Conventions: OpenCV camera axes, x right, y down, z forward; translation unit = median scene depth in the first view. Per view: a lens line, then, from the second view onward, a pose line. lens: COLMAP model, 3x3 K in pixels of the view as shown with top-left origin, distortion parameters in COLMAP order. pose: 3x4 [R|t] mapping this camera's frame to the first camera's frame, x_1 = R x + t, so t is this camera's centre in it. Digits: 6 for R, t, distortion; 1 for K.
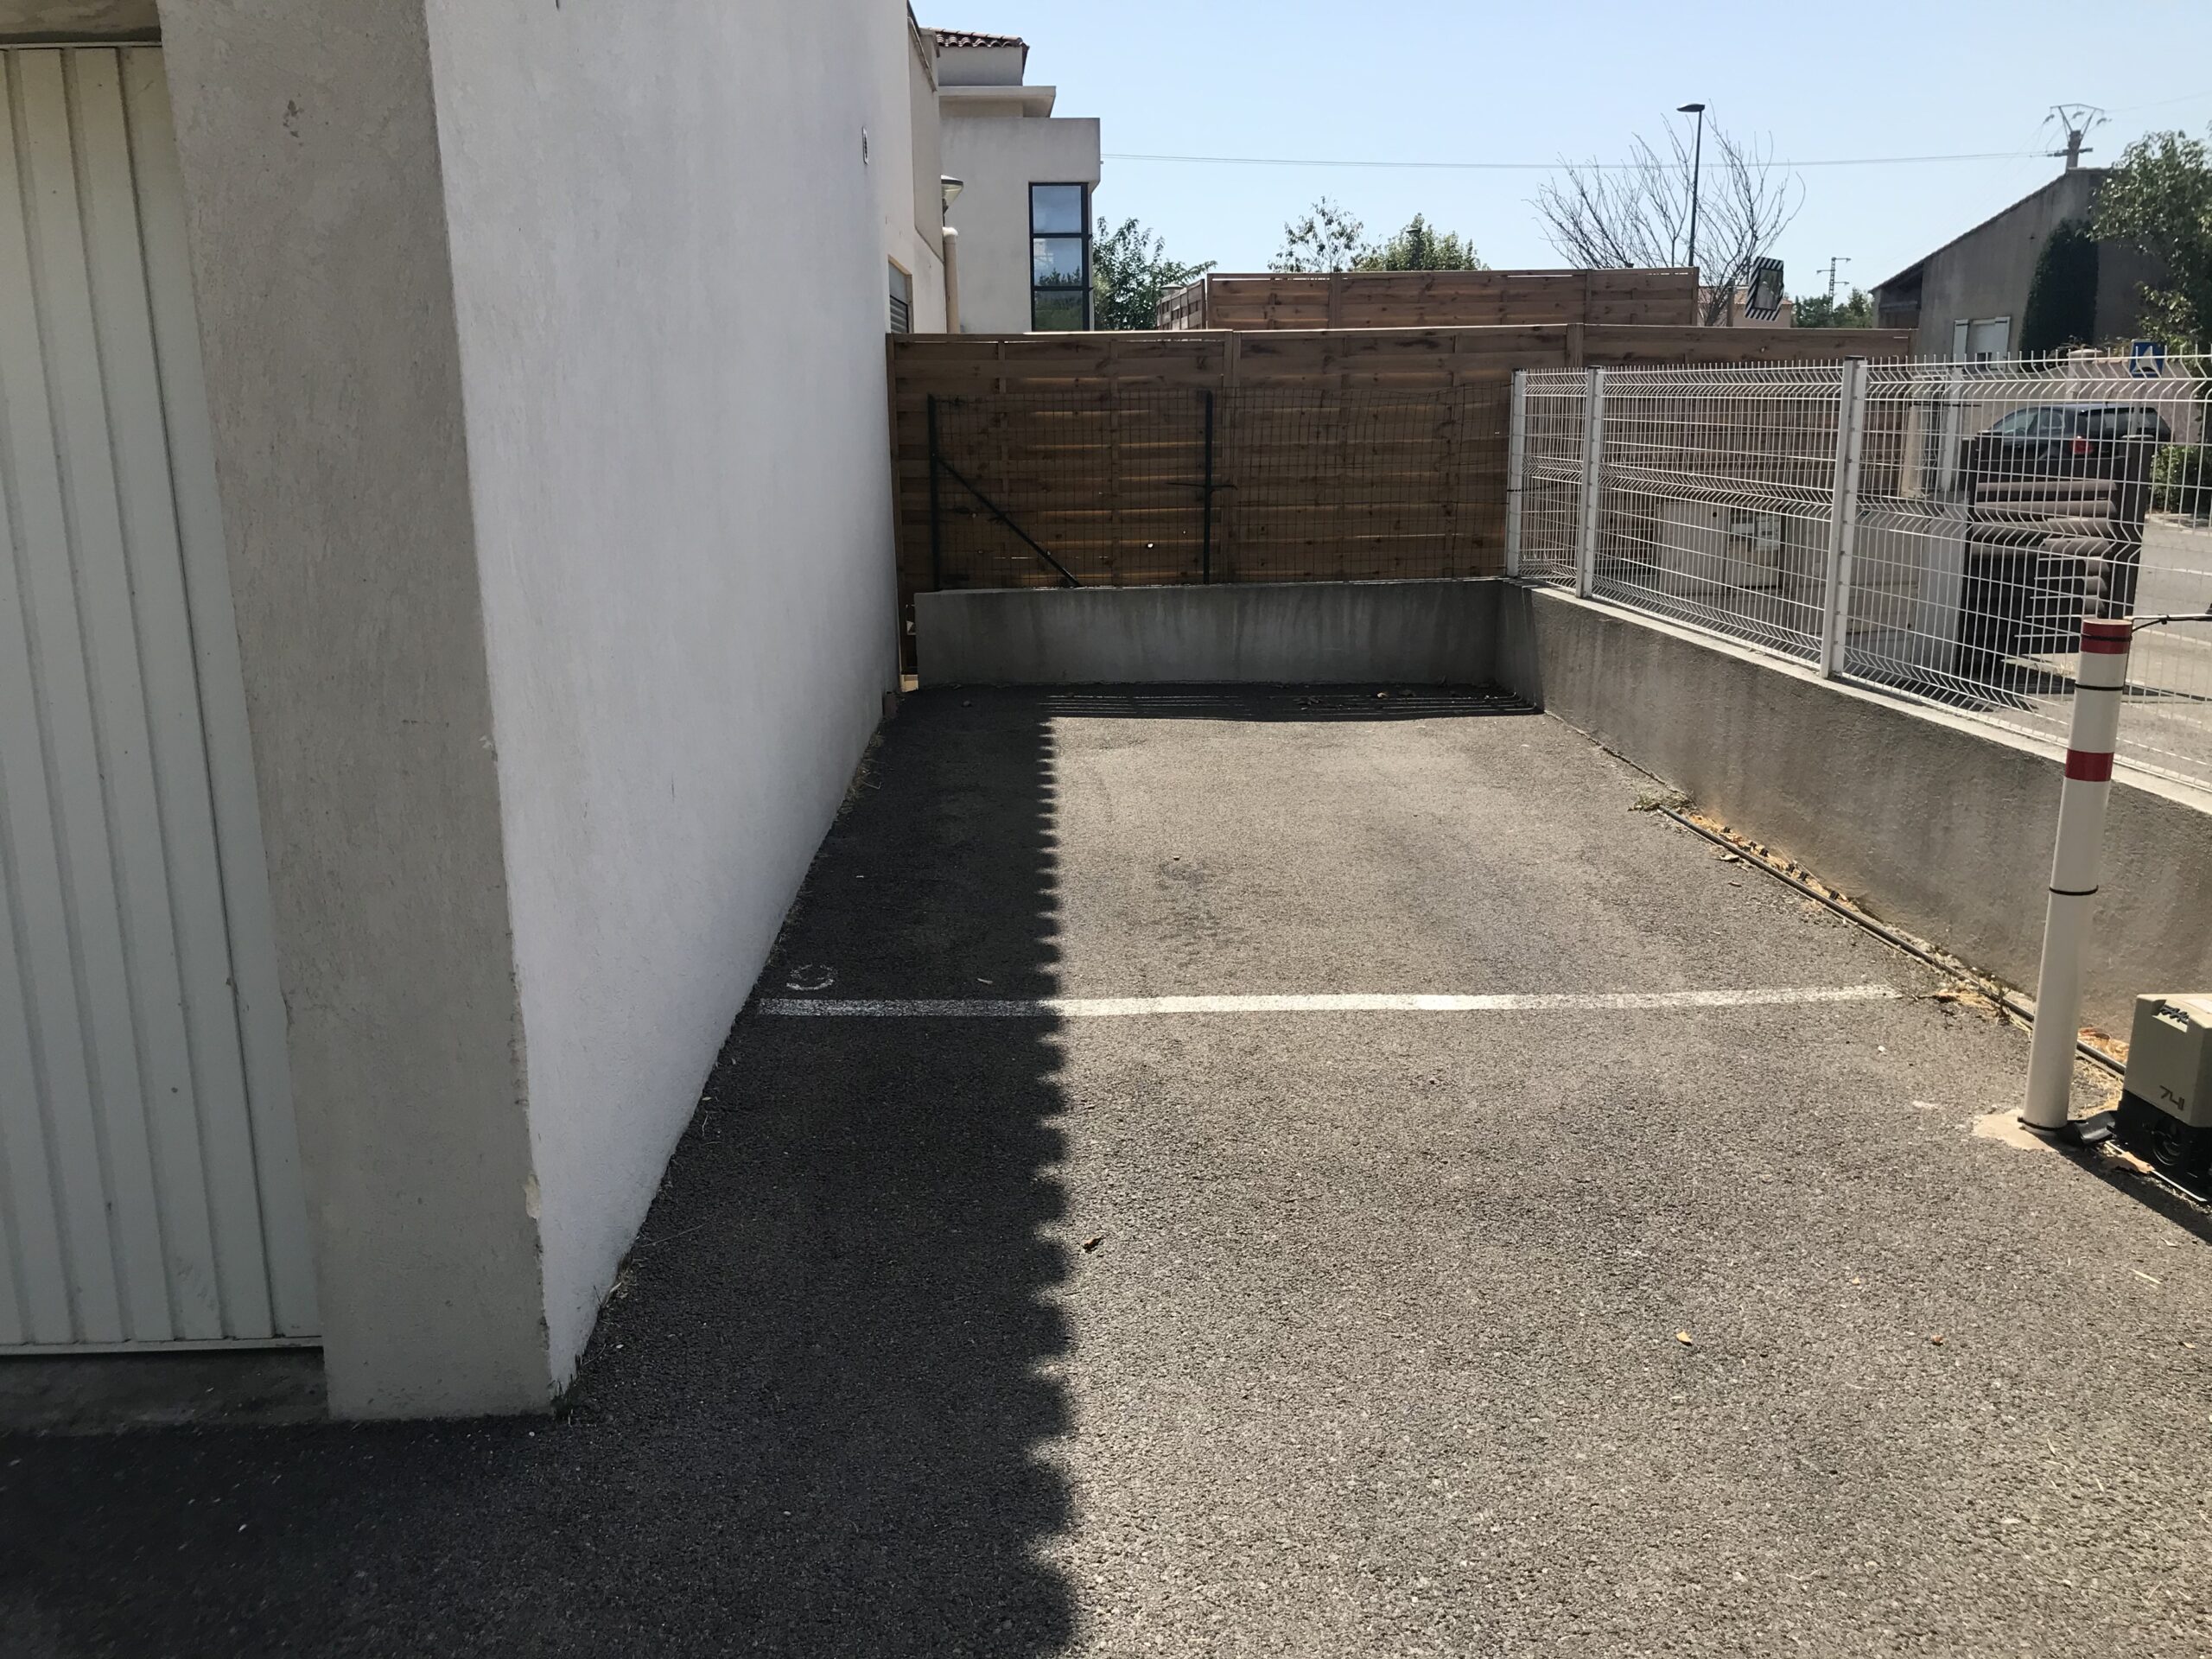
lens RADIAL K [[1809.6, 0, 1102.6], [0, 1809.6, 820.3], [0, 0, 1]] dist [0.011900, -0.001501]
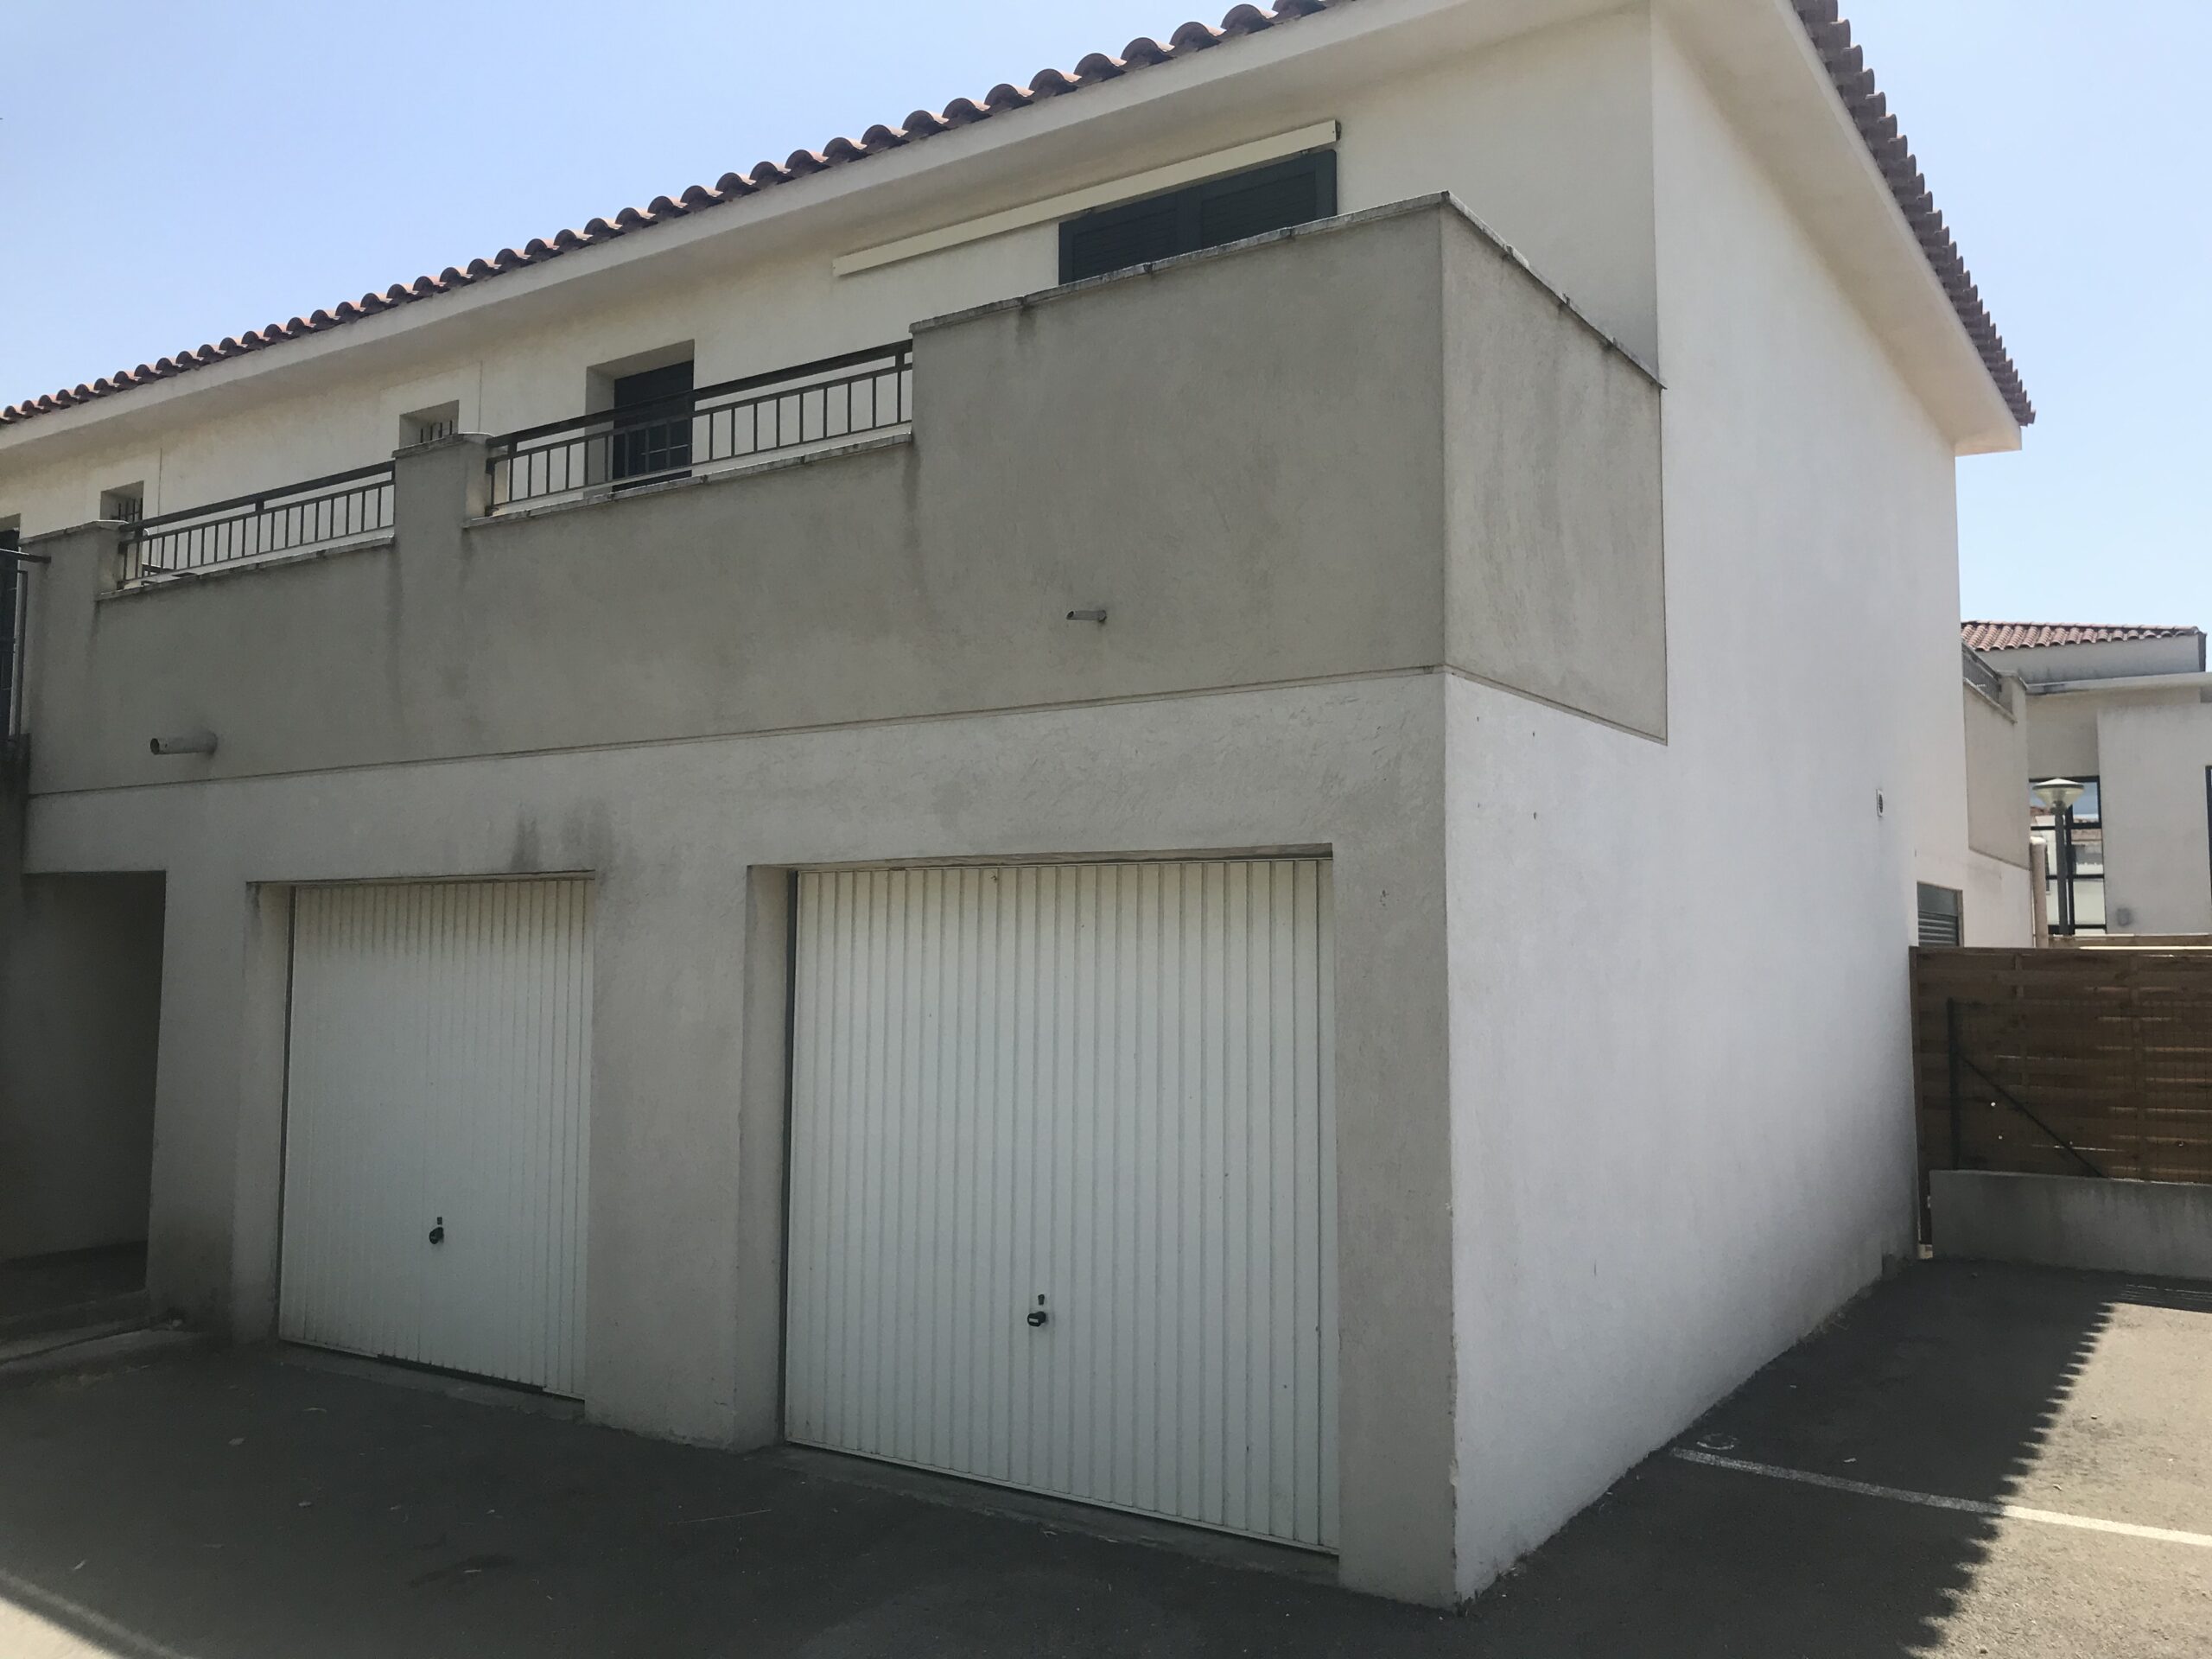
lens RADIAL K [[1809.6, 0, 1102.6], [0, 1809.6, 820.3], [0, 0, 1]] dist [0.011900, -0.001501]
pose [[0.813623, -0.031649, -0.580530, 0.140341], [-0.146418, 0.955179, -0.257282, 0.032938], [0.562654, 0.294331, 0.772522, -0.230048]]
